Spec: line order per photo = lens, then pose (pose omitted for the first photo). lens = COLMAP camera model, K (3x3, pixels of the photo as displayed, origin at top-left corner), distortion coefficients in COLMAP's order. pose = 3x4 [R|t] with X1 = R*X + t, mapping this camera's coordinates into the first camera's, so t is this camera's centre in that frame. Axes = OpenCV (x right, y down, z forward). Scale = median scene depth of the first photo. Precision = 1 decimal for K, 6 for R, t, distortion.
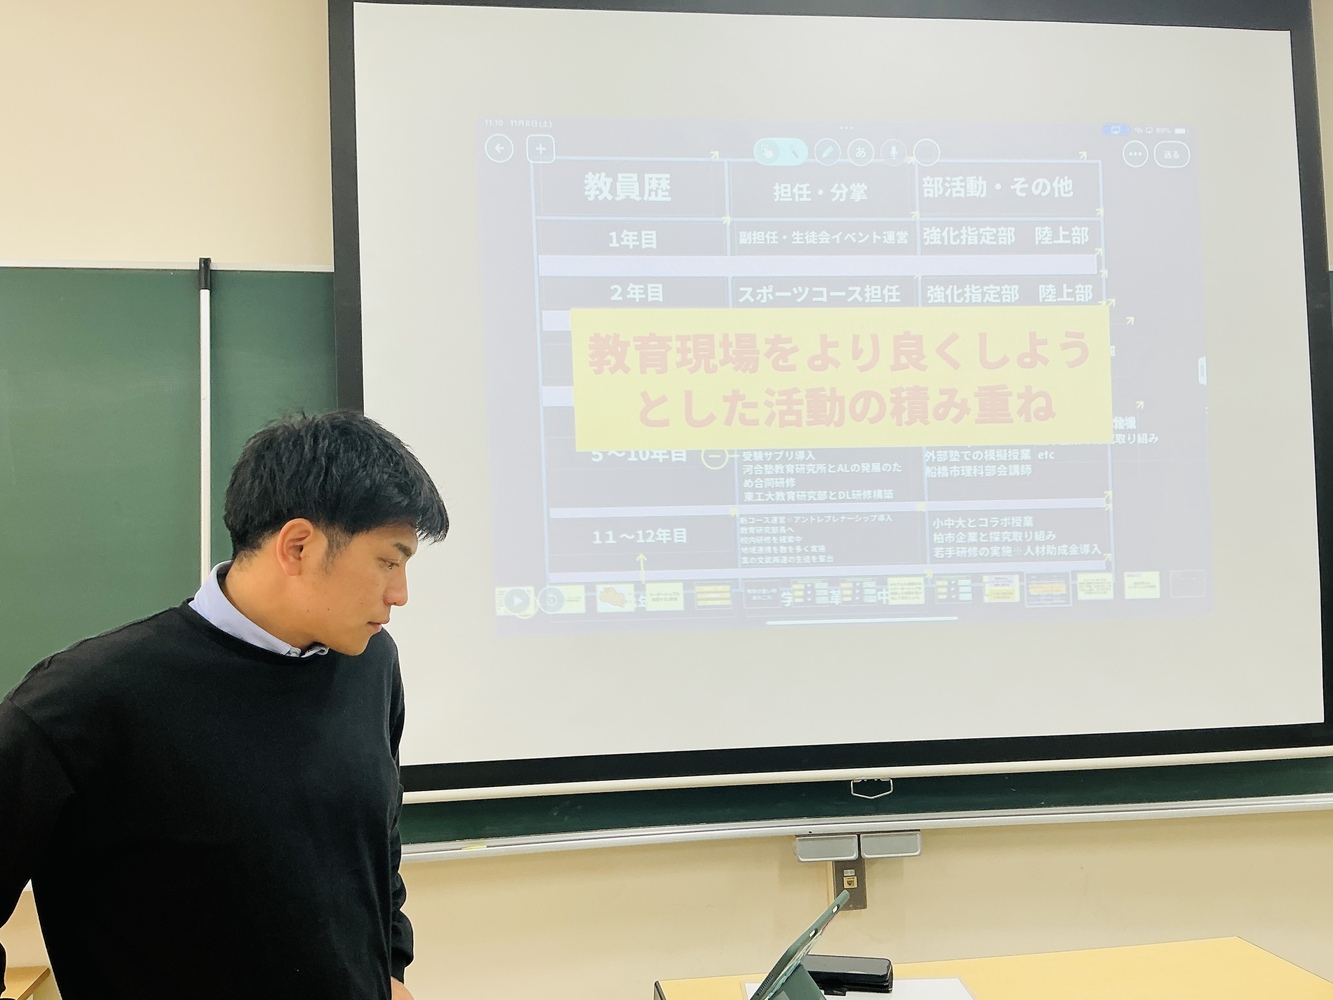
lens RADIAL K [[1210.4, 0, 653.4], [0, 1210.4, 505.6], [0, 0, 1]] dist [0.021190, 0.000000]
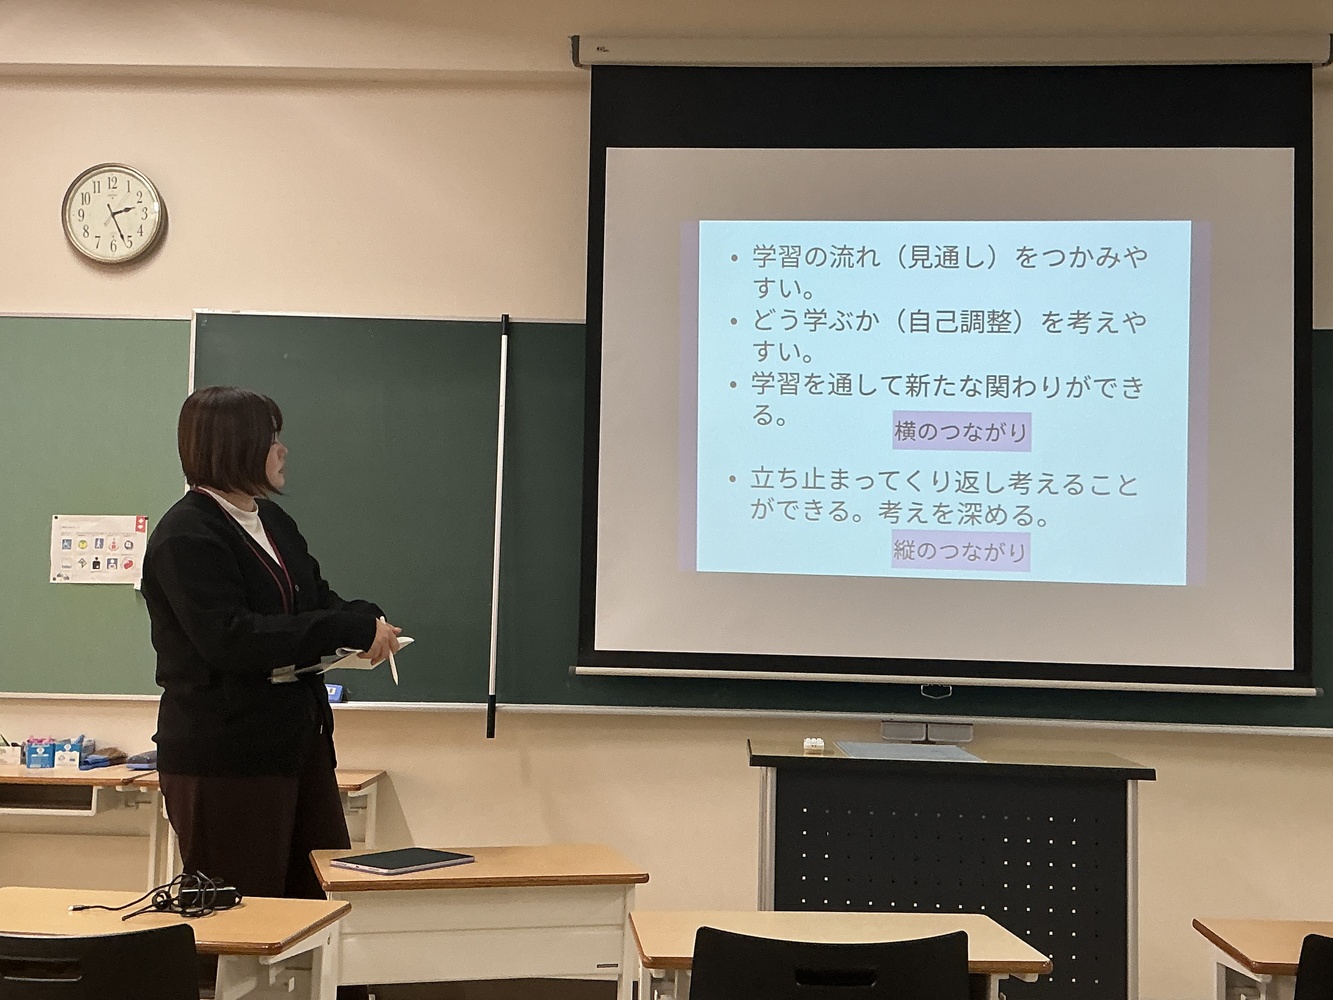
lens RADIAL K [[1711.2, 0, 657.7], [0, 1711.2, 503.3], [0, 0, 1]] dist [0.067227, 0.000000]
pose [[0.980929, 0.039603, -0.190289, 0.233211], [-0.042995, 0.998981, -0.013726, 0.054823], [0.189551, 0.021646, 0.981632, -1.043002]]
